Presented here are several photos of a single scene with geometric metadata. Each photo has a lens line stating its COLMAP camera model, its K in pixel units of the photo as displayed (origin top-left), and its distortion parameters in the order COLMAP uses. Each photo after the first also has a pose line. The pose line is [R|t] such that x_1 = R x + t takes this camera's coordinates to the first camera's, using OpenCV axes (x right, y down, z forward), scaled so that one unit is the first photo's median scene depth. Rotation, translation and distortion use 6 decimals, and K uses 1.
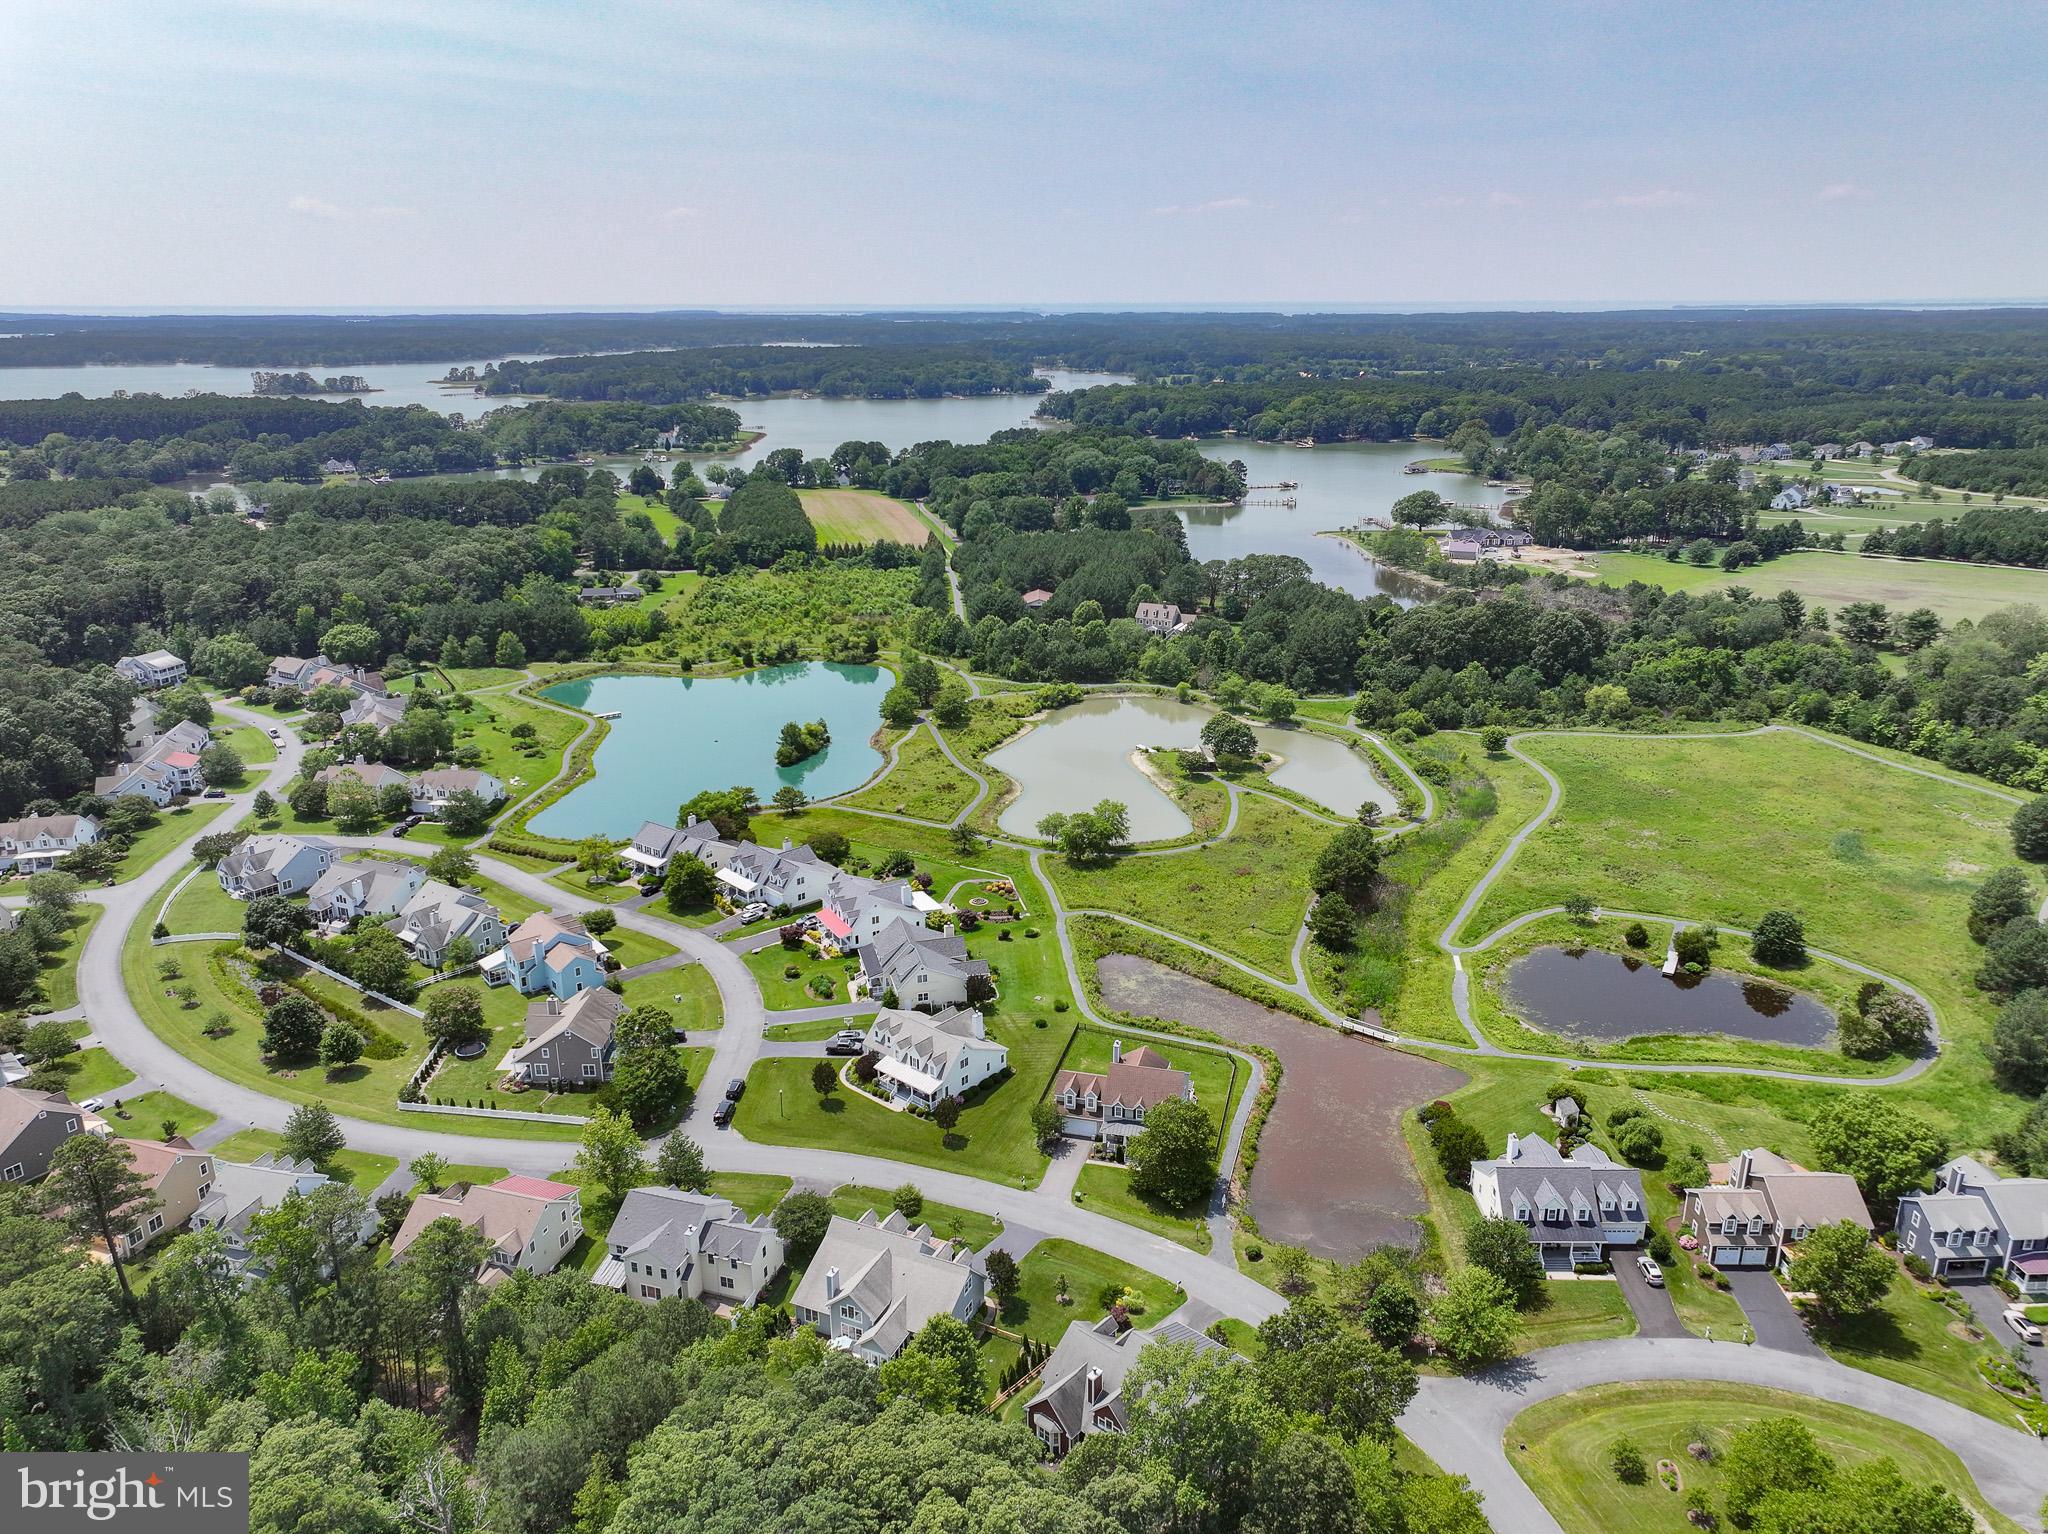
lens RADIAL K [[1429.4, 0, 1024.6], [0, 1429.4, 768.6], [0, 0, 1]] dist [-0.003516, 0.017117]
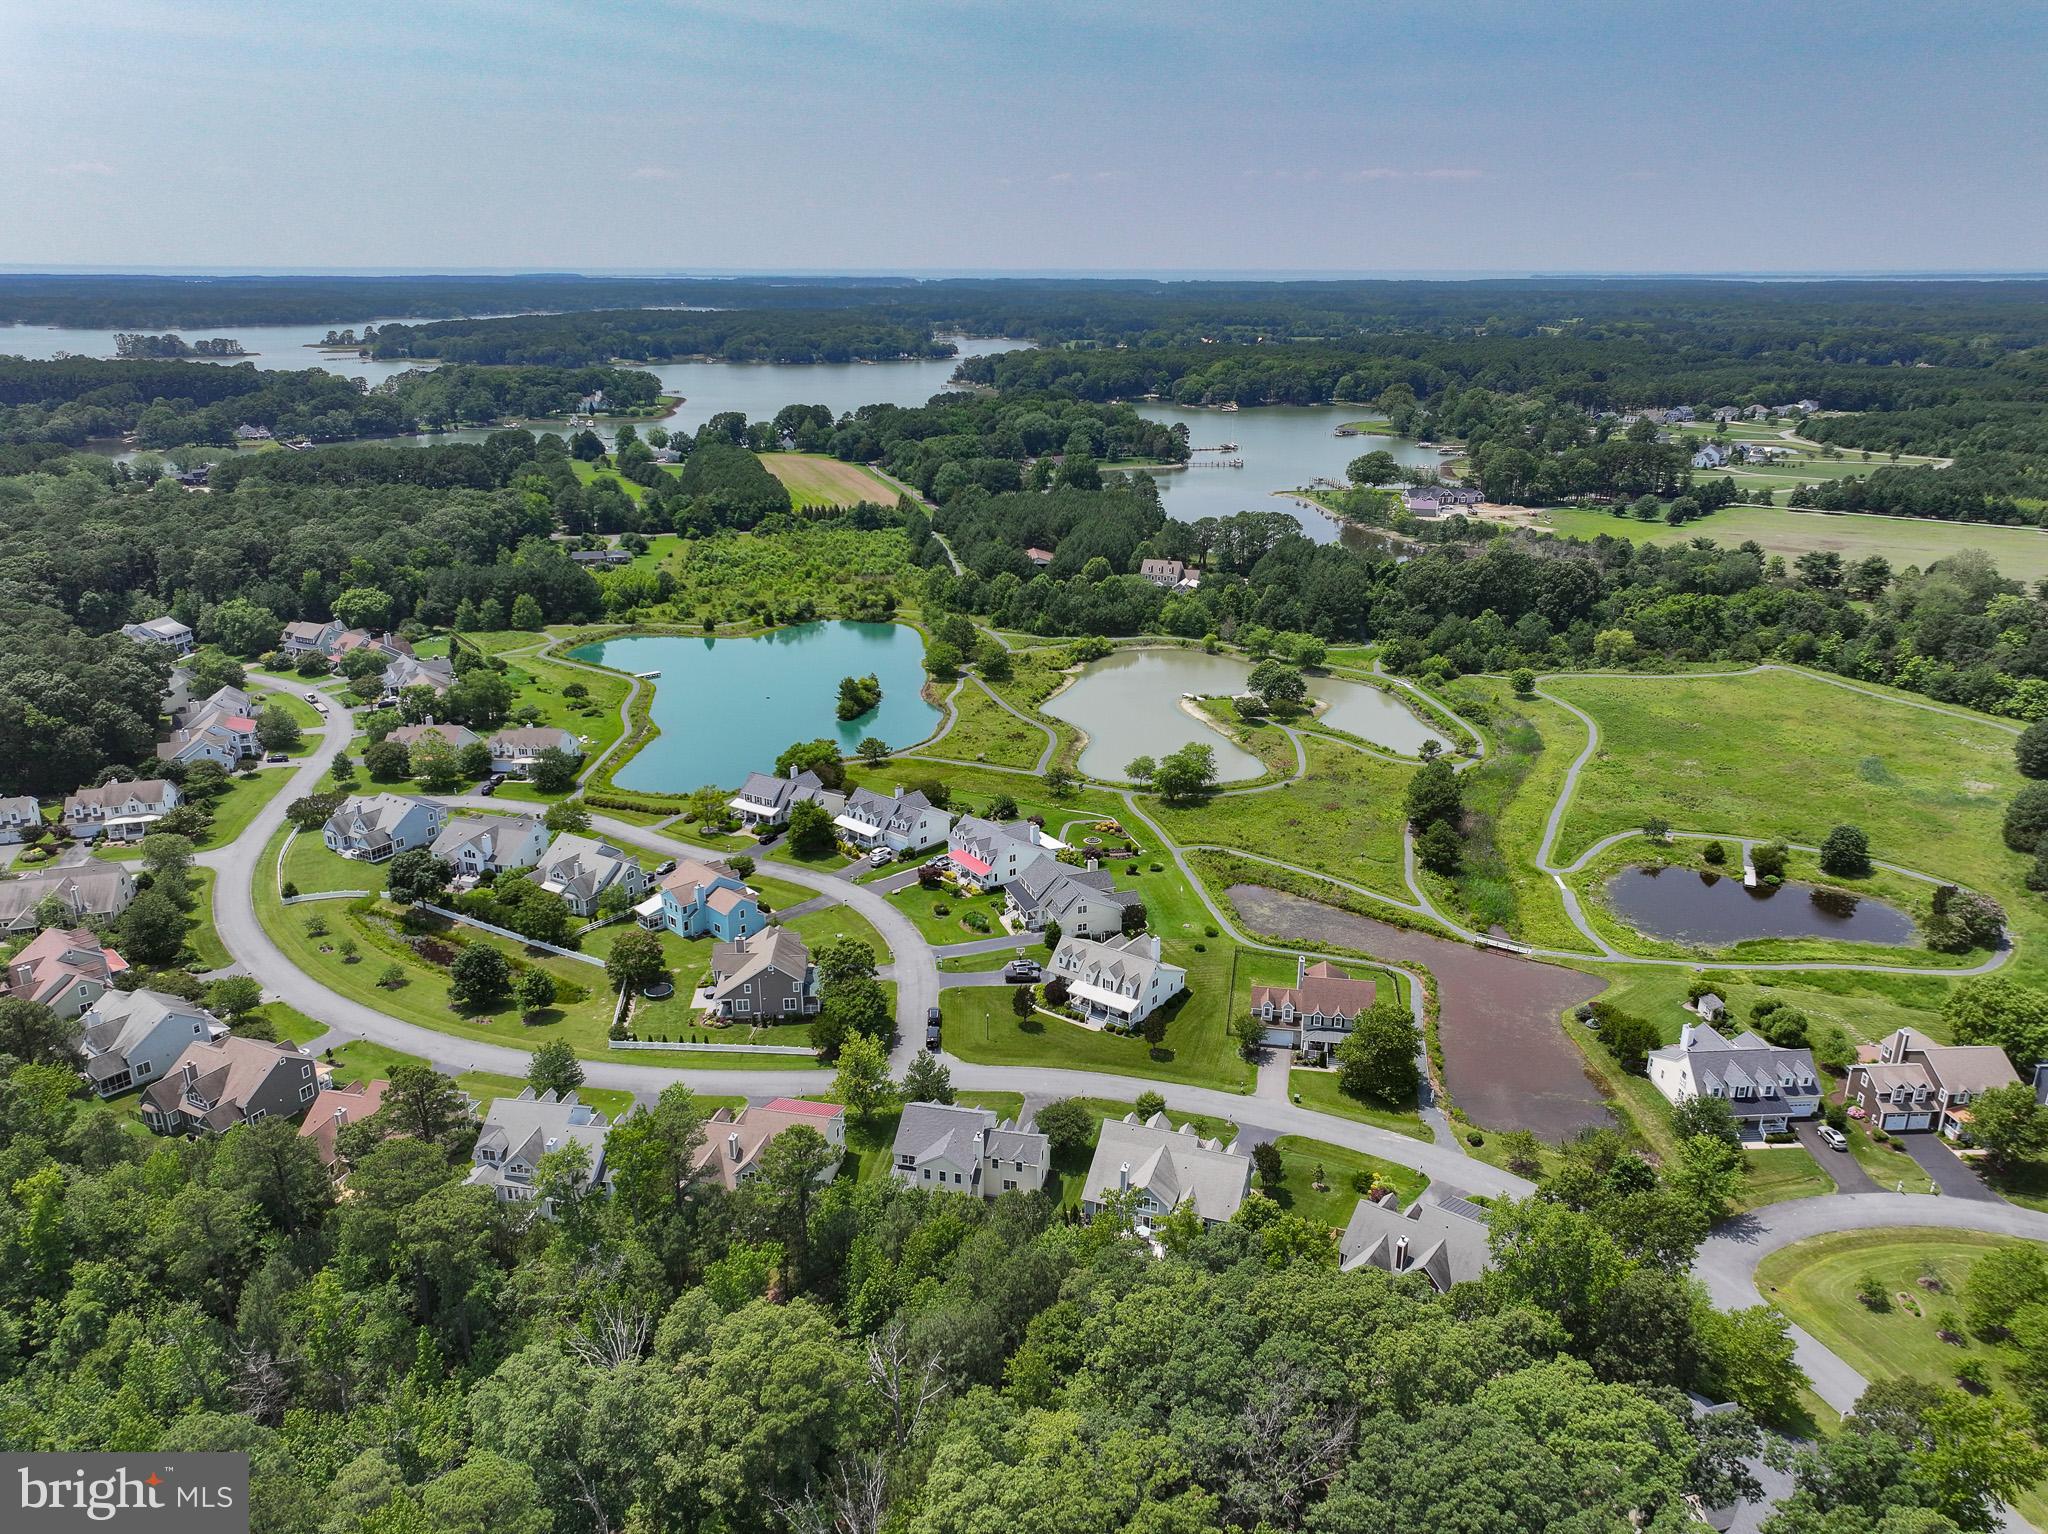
lens RADIAL K [[1429.4, 0, 1013.6], [0, 1429.4, 769.0], [0, 0, 1]] dist [-0.003516, 0.017117]
pose [[0.996206, -0.022471, 0.084076, -0.143477], [0.020667, 0.999539, 0.022261, 0.013691], [-0.084537, -0.020439, 0.996211, -0.024442]]
